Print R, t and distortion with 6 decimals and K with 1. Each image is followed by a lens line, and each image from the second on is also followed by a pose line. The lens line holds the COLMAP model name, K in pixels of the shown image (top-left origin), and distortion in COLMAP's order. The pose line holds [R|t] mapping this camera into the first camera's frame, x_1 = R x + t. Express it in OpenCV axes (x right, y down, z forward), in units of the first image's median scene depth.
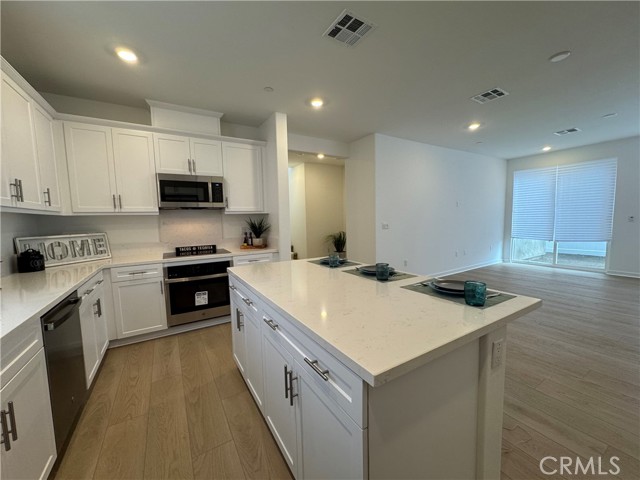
lens RADIAL K [[254.4, 0, 319.5], [0, 254.4, 240.7], [0, 0, 1]] dist [-0.002232, 0.000505]
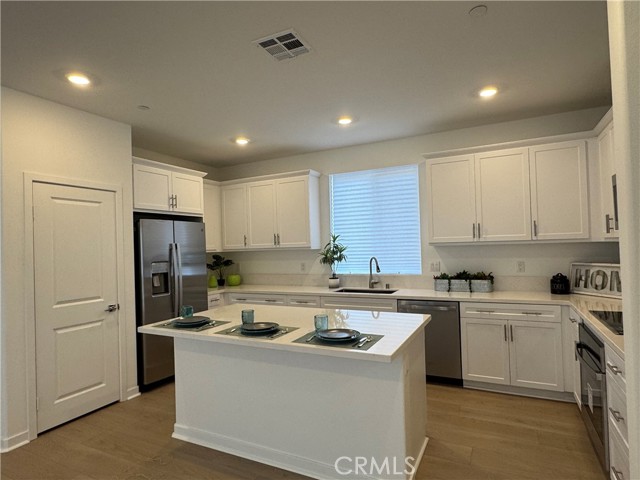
lens RADIAL K [[365.9, 0, 316.0], [0, 365.9, 245.2], [0, 0, 1]] dist [0.000431, 0.005947]
pose [[-0.852652, 0.047921, -0.520276, 0.427077], [0.006344, 0.996661, 0.081402, -0.165442], [0.522440, 0.066107, -0.850110, 1.315953]]
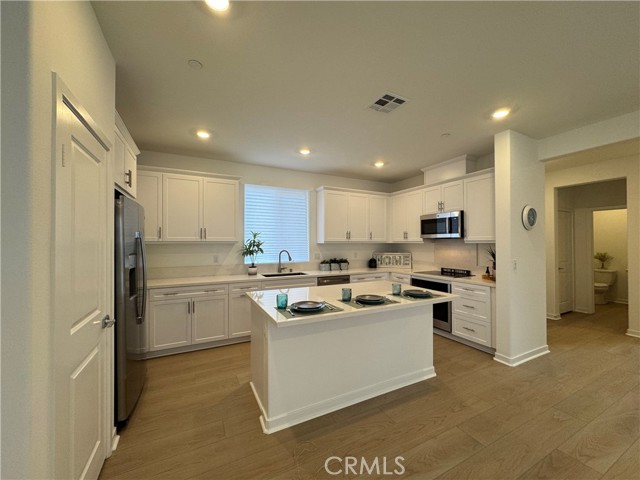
lens RADIAL K [[254.4, 0, 318.4], [0, 254.4, 240.7], [0, 0, 1]] dist [-0.002232, 0.000505]
pose [[-0.086178, 0.015927, -0.996152, 0.868966], [-0.081340, 0.996422, 0.022968, -0.099218], [0.992954, 0.083006, -0.084574, 0.510675]]
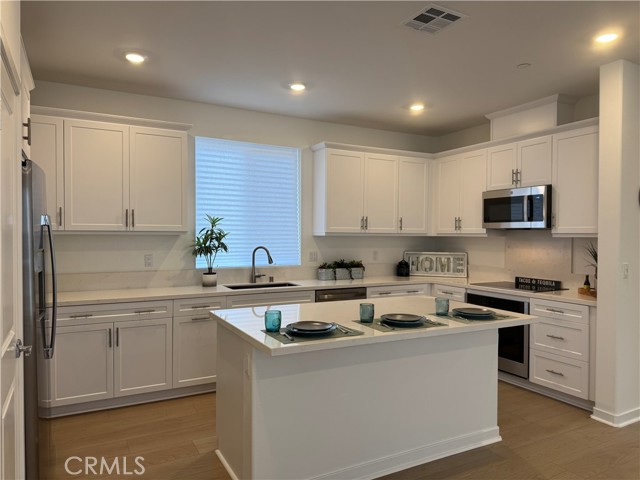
lens RADIAL K [[447.6, 0, 317.7], [0, 447.6, 241.4], [0, 0, 1]] dist [0.071104, -0.072751]
pose [[-0.060415, 0.039145, -0.997406, 0.989751], [-0.089581, 0.994986, 0.044476, -0.101427], [0.994146, 0.092035, -0.056605, 0.485696]]
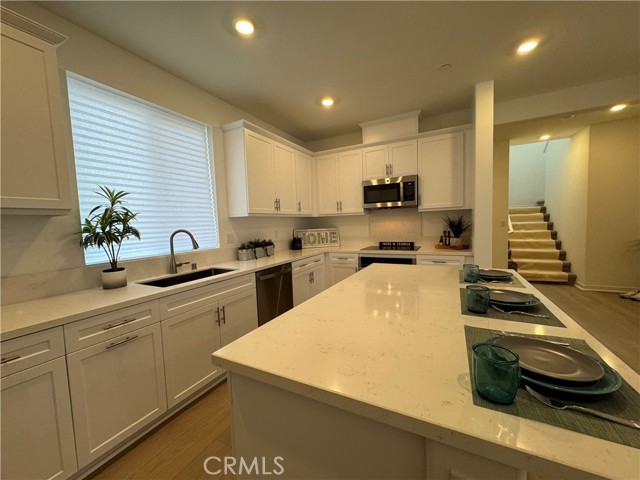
lens RADIAL K [[254.4, 0, 320.0], [0, 254.4, 241.2], [0, 0, 1]] dist [-0.002232, 0.000505]
pose [[0.517057, 0.066976, -0.853326, 0.320104], [-0.048868, 0.997618, 0.048690, -0.021656], [0.854555, 0.016525, 0.519098, 0.170300]]
